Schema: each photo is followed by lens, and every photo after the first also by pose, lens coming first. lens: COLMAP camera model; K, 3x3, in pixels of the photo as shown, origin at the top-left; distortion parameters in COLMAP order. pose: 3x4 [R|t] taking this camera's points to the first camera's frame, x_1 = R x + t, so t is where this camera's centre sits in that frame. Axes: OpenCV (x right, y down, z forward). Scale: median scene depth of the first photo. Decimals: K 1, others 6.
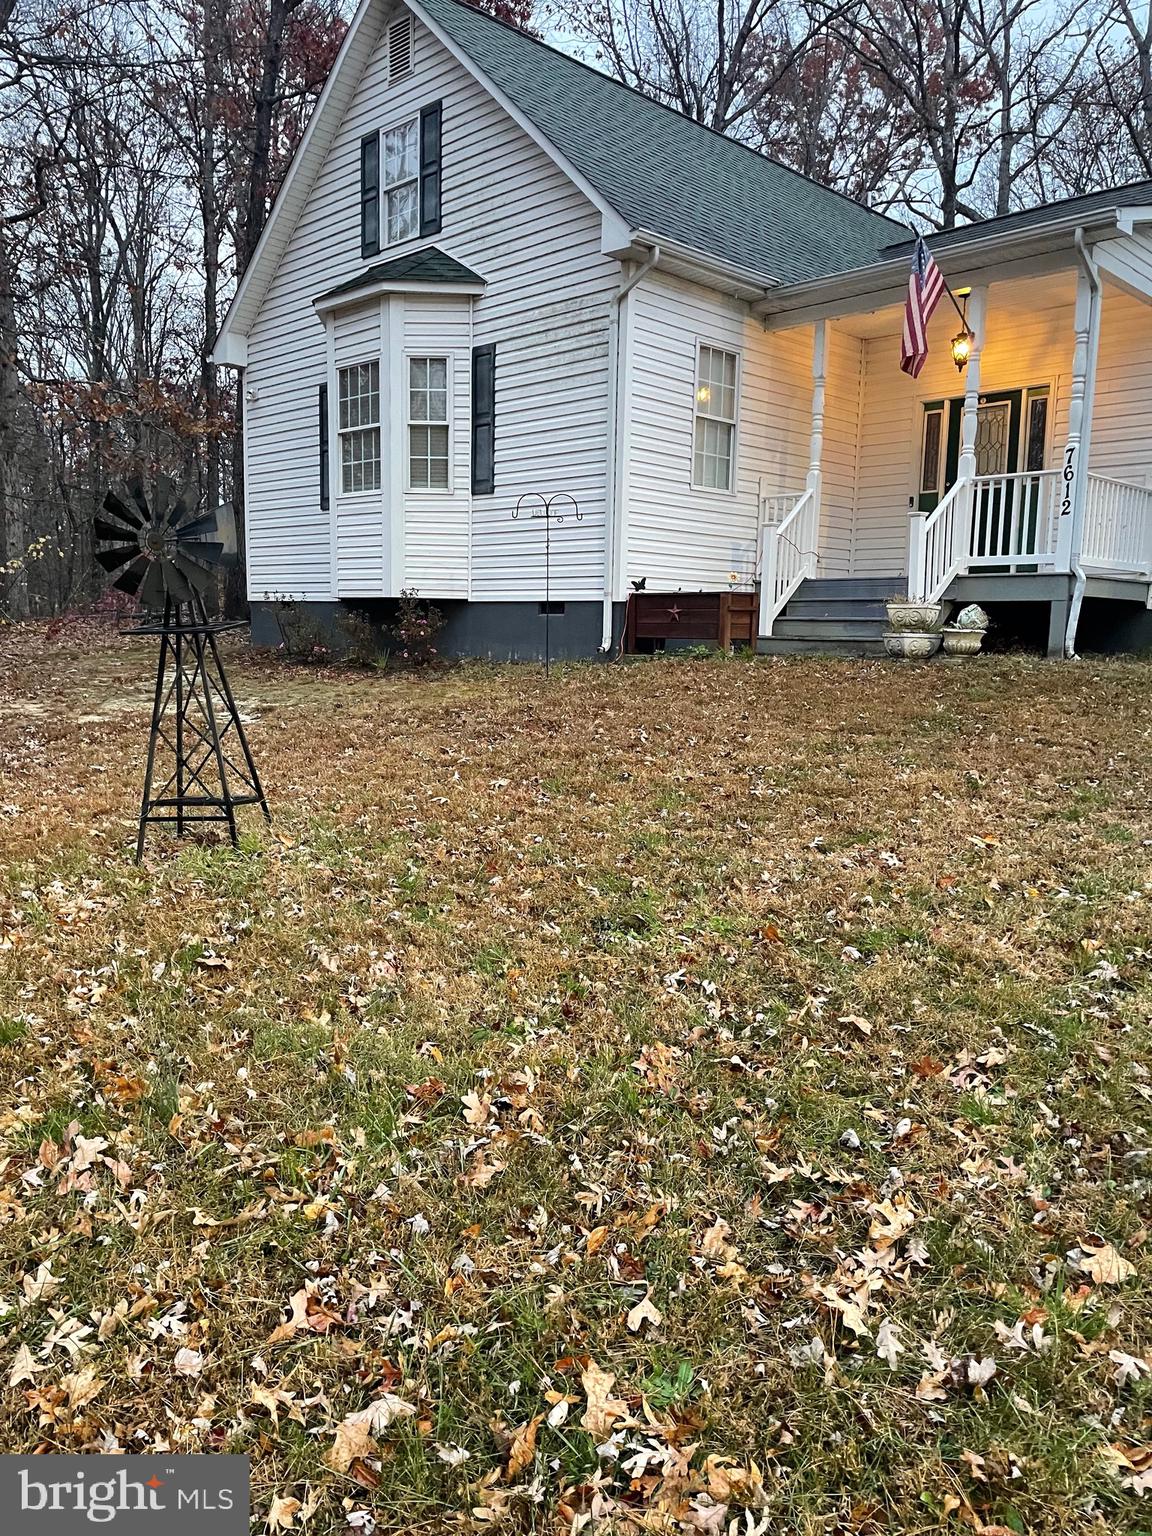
lens RADIAL K [[1179.9, 0, 580.1], [0, 1179.9, 776.0], [0, 0, 1]] dist [0.097568, -0.124900]
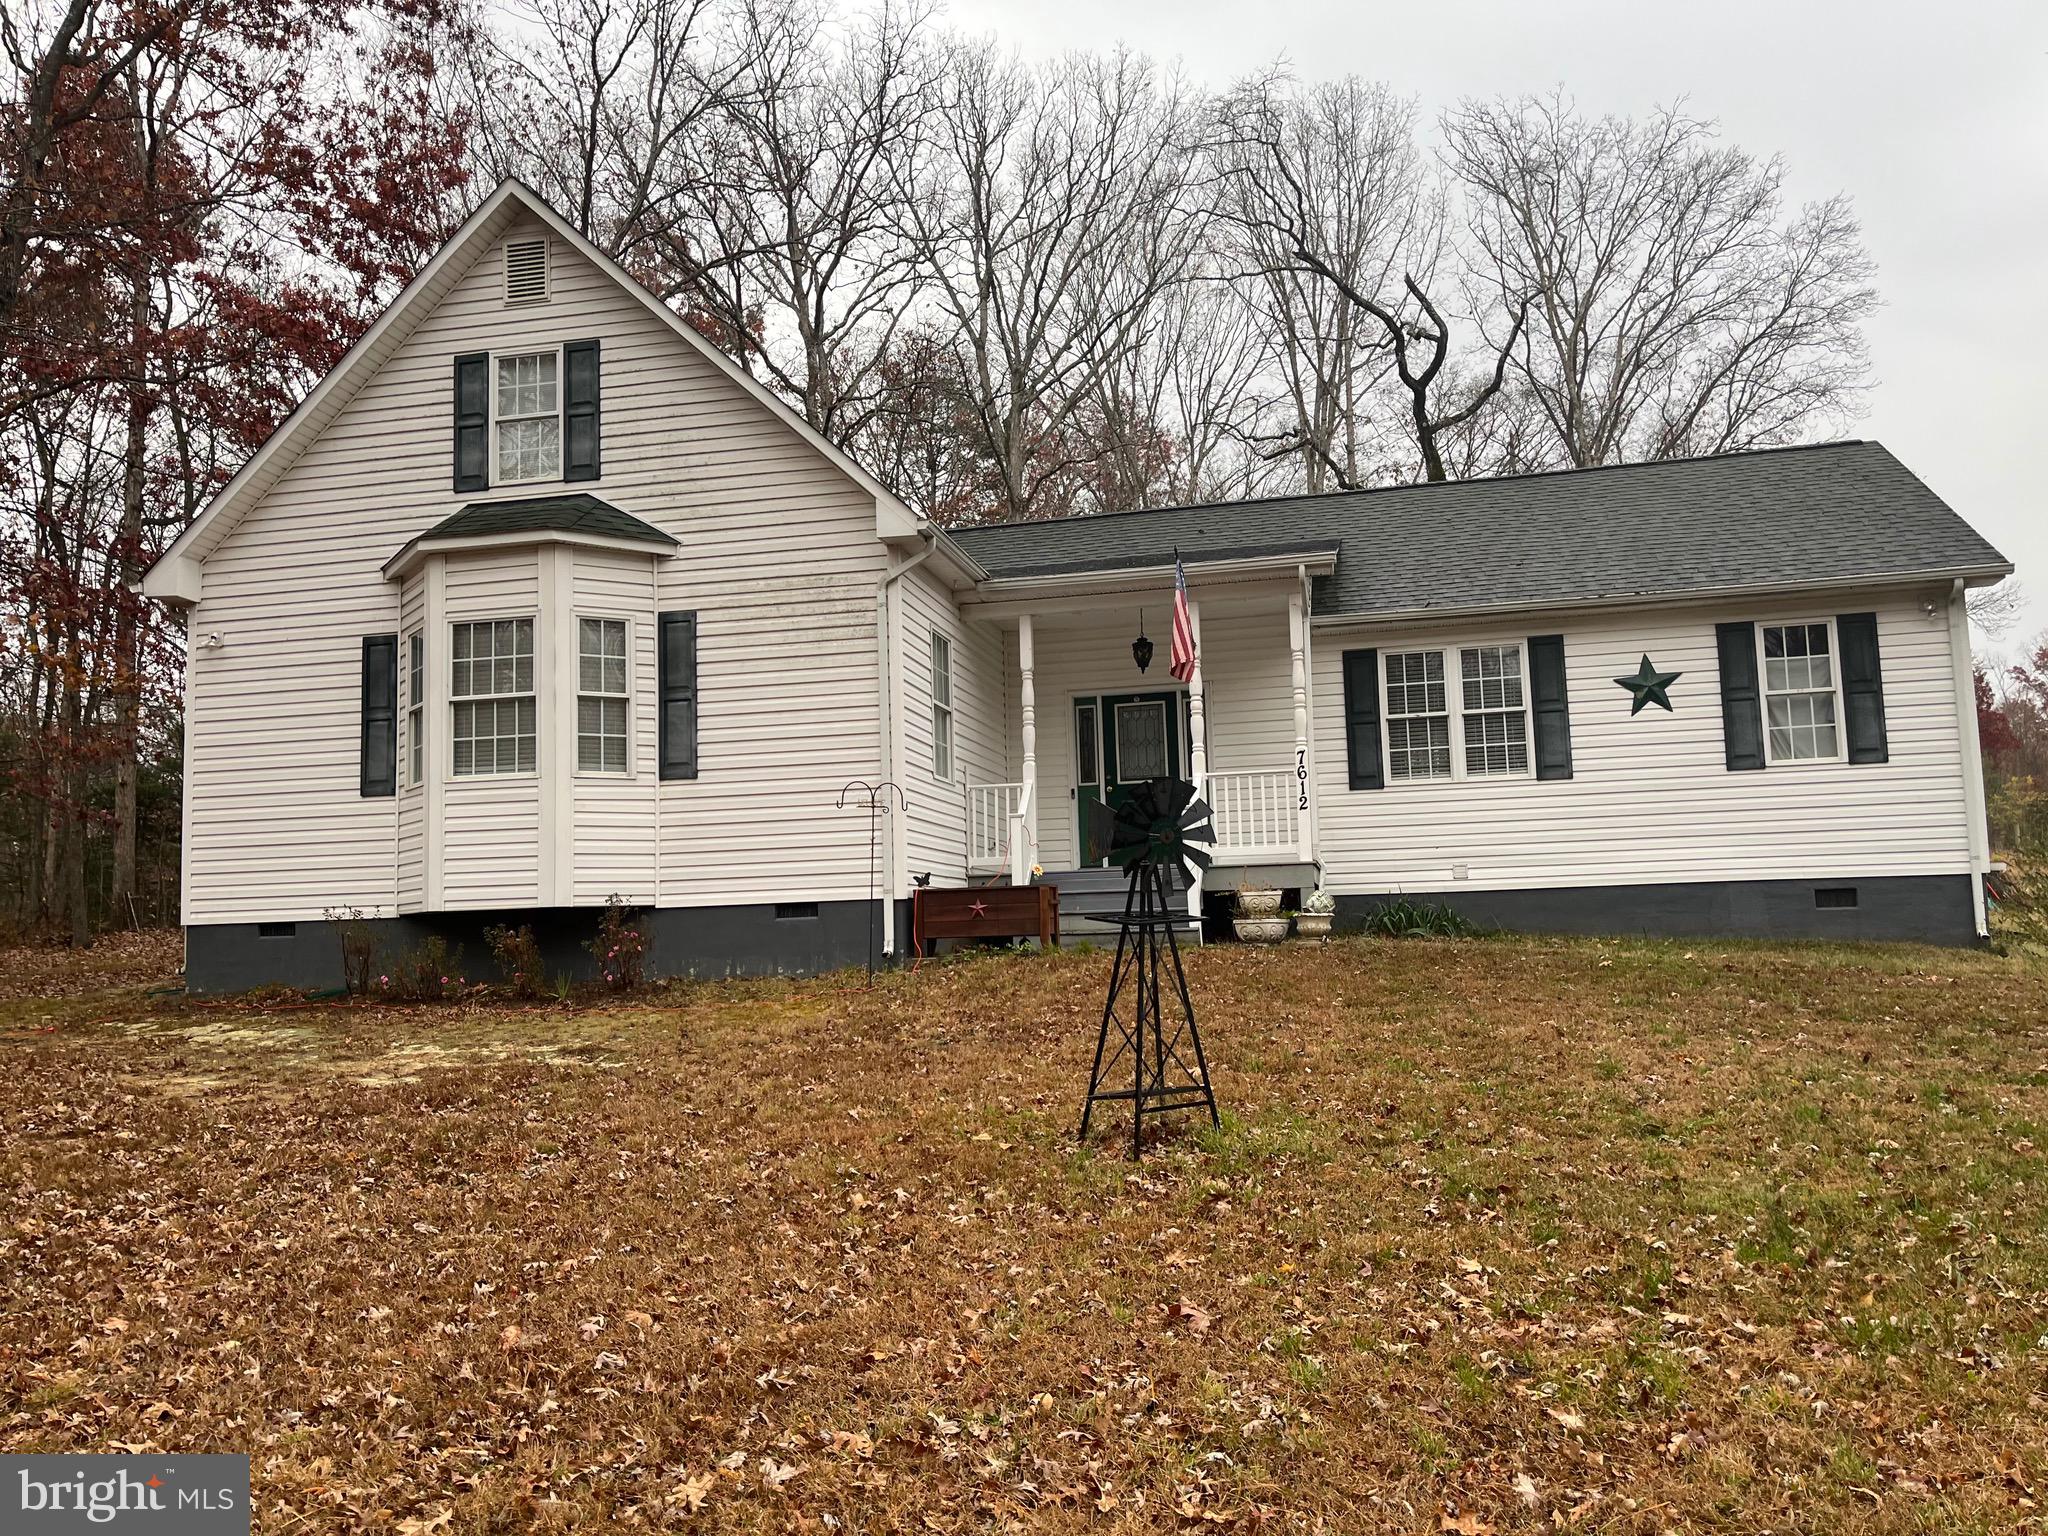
lens RADIAL K [[1598.2, 0, 1044.5], [0, 1598.2, 795.4], [0, 0, 1]] dist [0.056563, -0.047702]
pose [[0.834694, 0.007896, 0.550657, -0.498744], [0.112143, 0.976510, -0.183989, 0.008269], [-0.539175, 0.215327, 0.814202, -0.048099]]
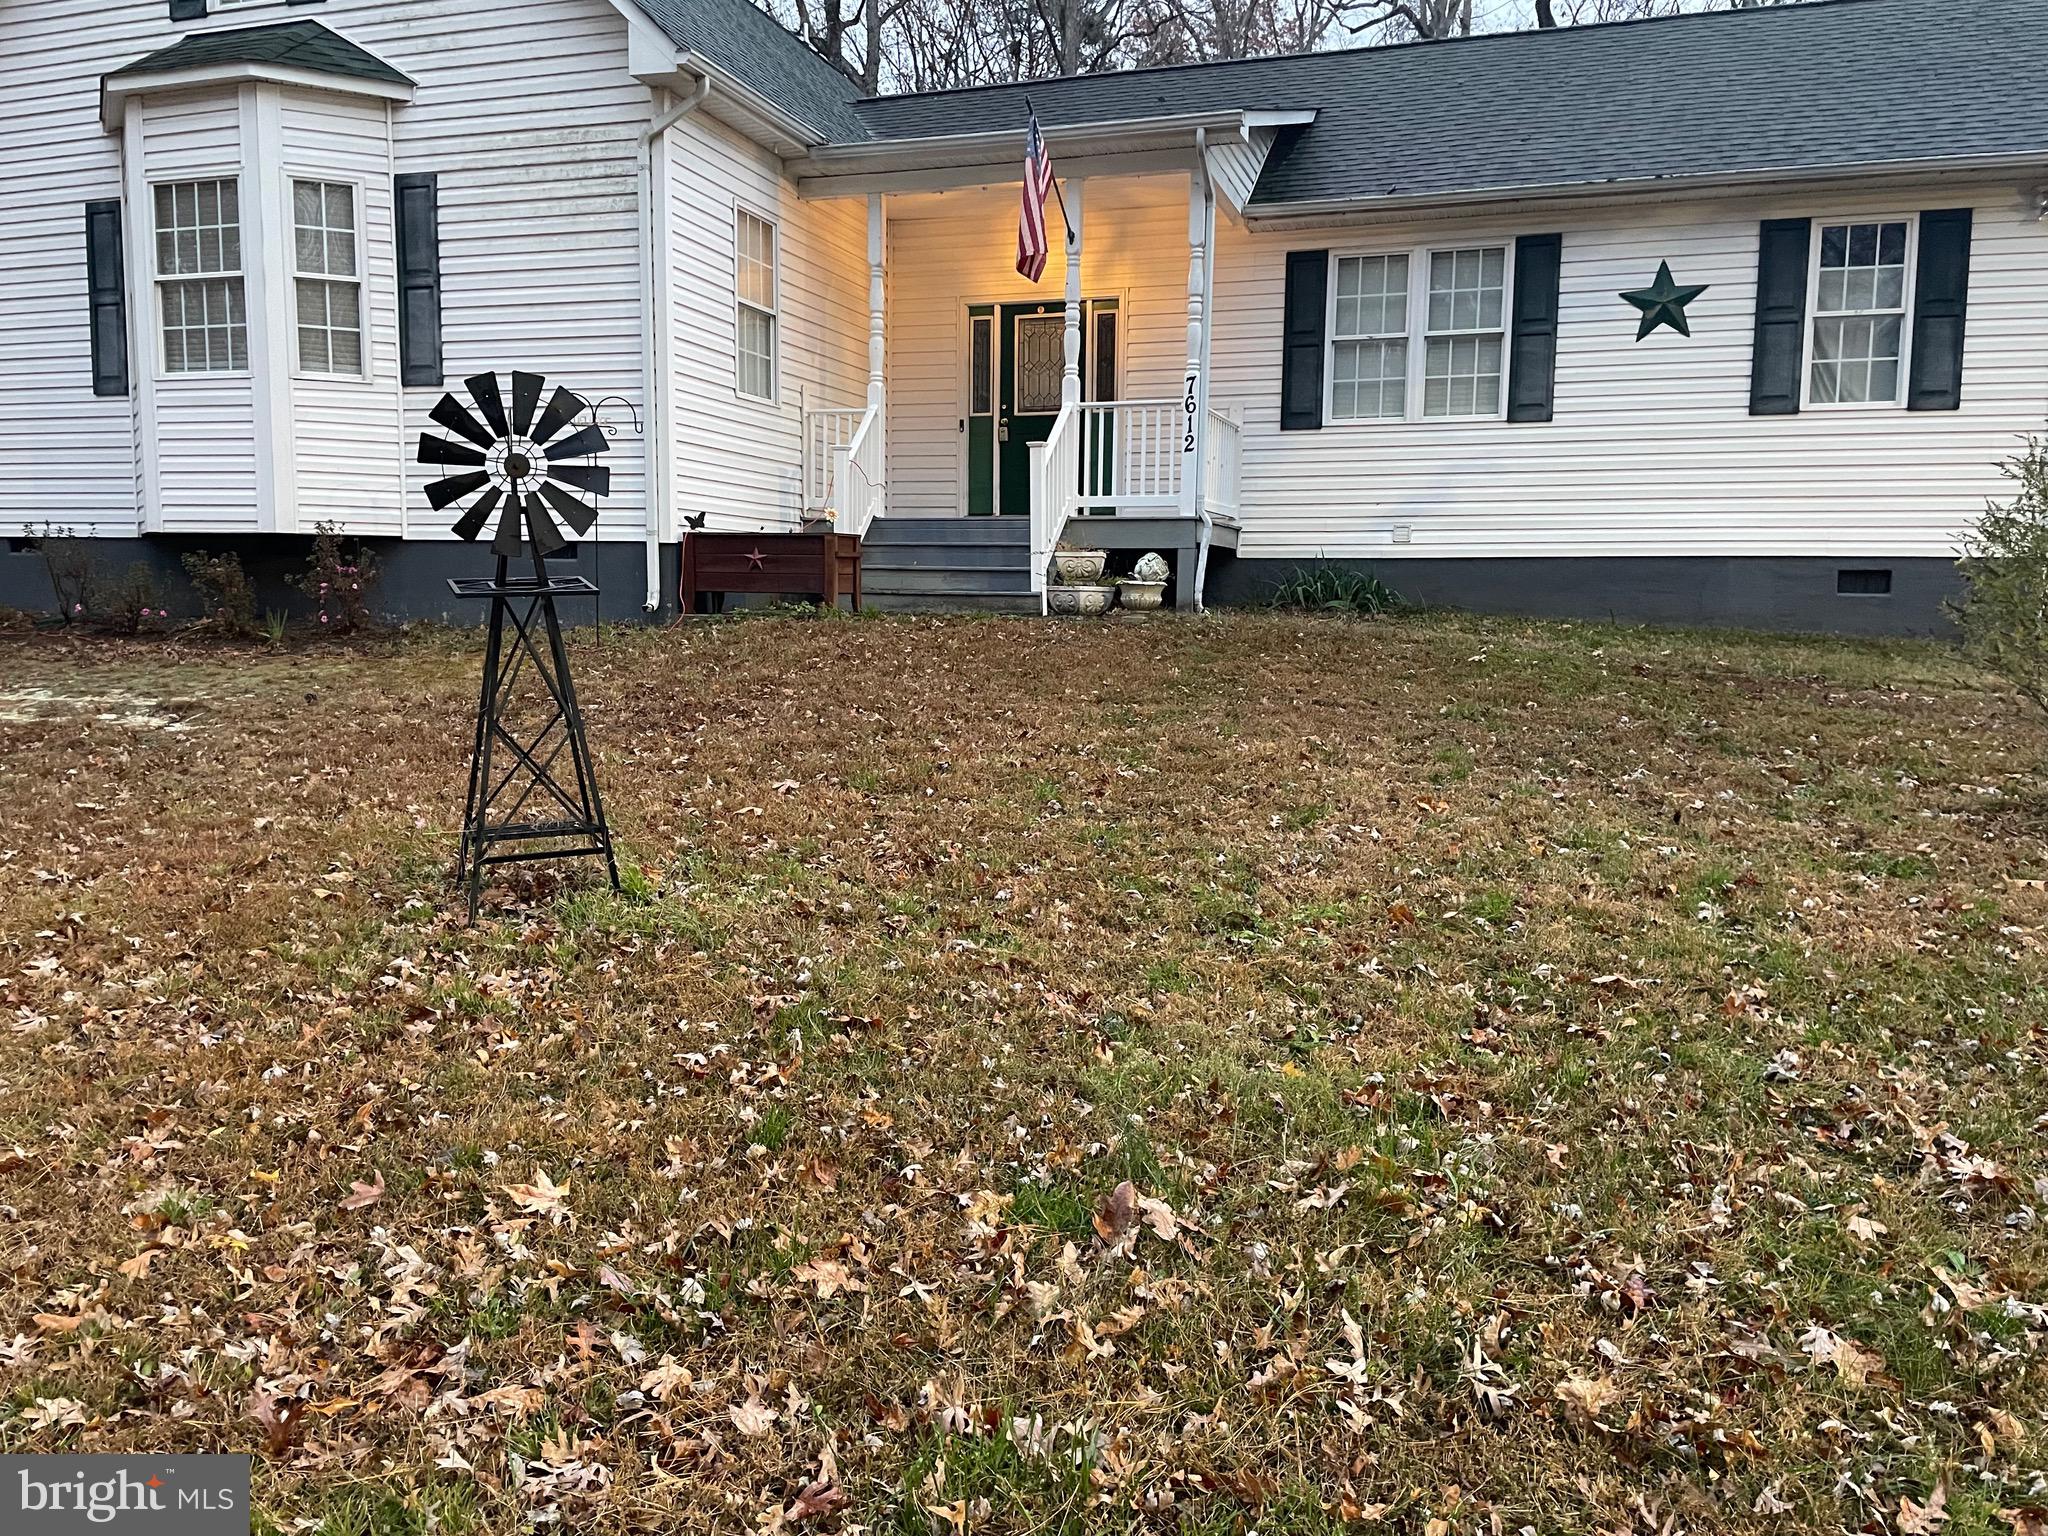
lens RADIAL K [[1574.6, 0, 1020.8], [0, 1574.6, 780.1], [0, 0, 1]] dist [0.094054, -0.121140]
pose [[0.890173, -0.062897, 0.451261, -0.212896], [0.060489, 0.997973, 0.019776, -0.004409], [-0.451590, 0.009693, 0.892173, 0.008793]]
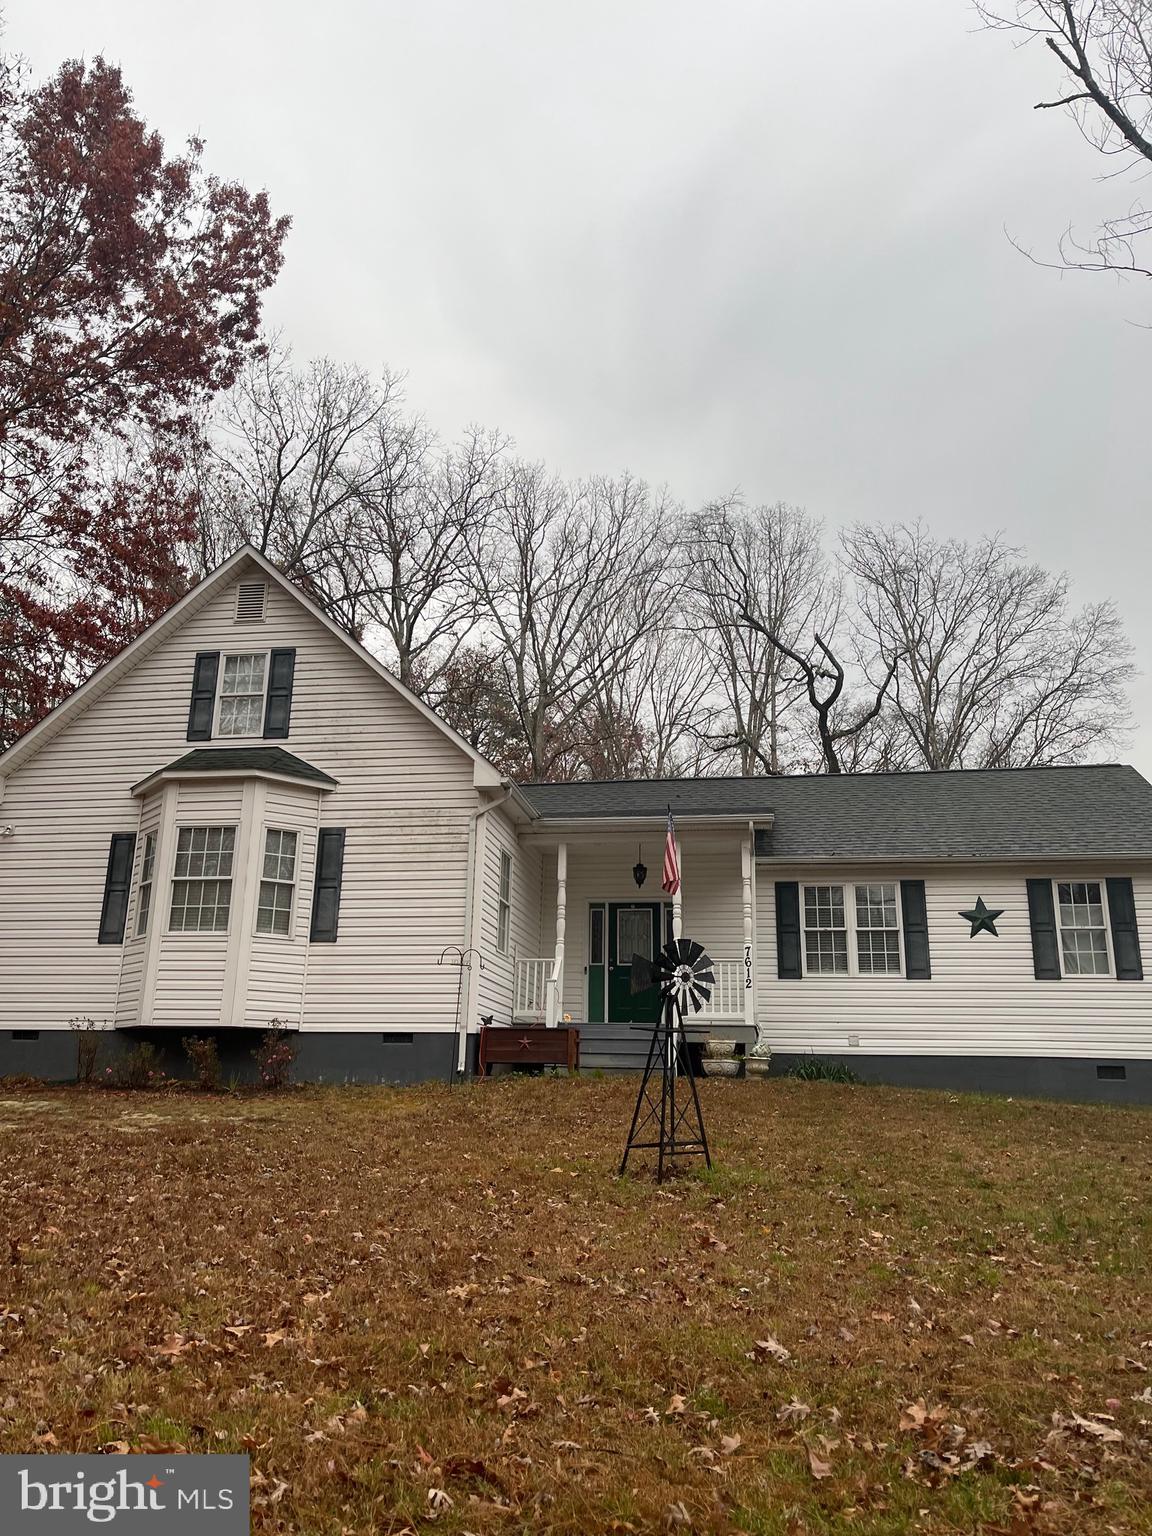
lens RADIAL K [[1202.8, 0, 573.1], [0, 1202.8, 774.8], [0, 0, 1]] dist [0.107093, -0.250910]
pose [[0.811720, 0.155042, 0.563093, -0.611272], [0.066247, 0.933458, -0.352516, 0.055642], [-0.580278, 0.323447, 0.747435, -0.124390]]
